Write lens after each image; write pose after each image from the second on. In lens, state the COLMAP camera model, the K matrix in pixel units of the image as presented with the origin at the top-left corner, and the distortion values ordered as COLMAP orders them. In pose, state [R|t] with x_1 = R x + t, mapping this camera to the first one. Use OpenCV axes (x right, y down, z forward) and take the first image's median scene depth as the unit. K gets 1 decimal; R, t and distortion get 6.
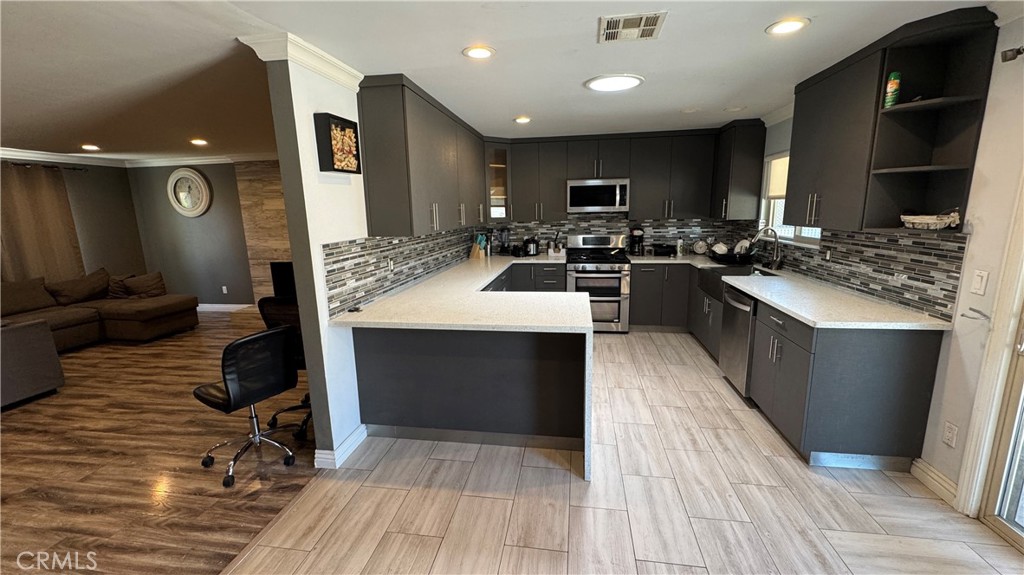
lens RADIAL K [[408.6, 0, 512.6], [0, 408.6, 286.2], [0, 0, 1]] dist [-0.002071, 0.000144]
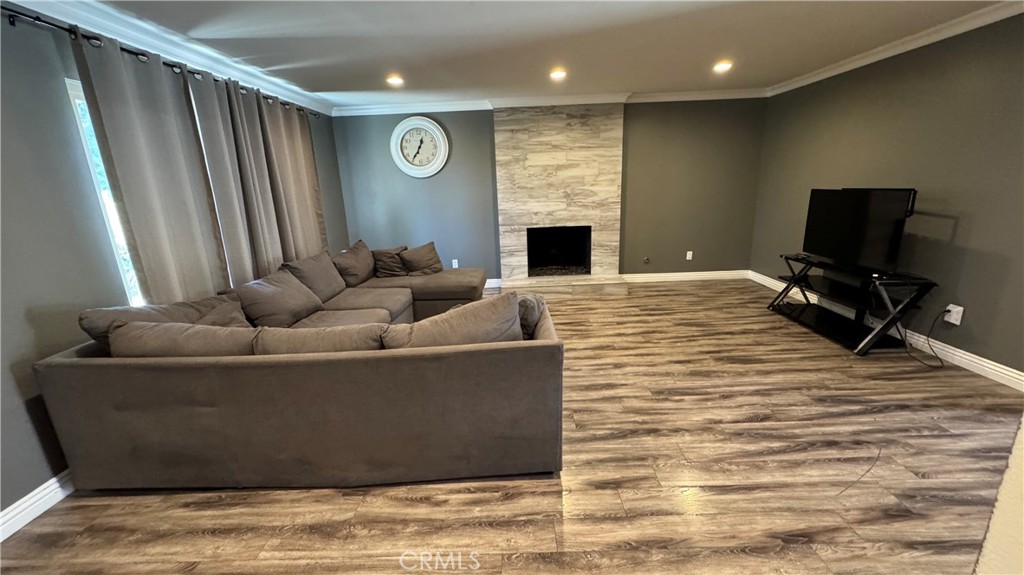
lens RADIAL K [[408.6, 0, 512.6], [0, 408.6, 286.2], [0, 0, 1]] dist [-0.002071, 0.000144]
pose [[0.987357, -0.055010, 0.148660, -1.681800], [0.046565, 0.997129, 0.059708, 0.024272], [-0.151517, -0.052031, 0.987084, 0.317556]]
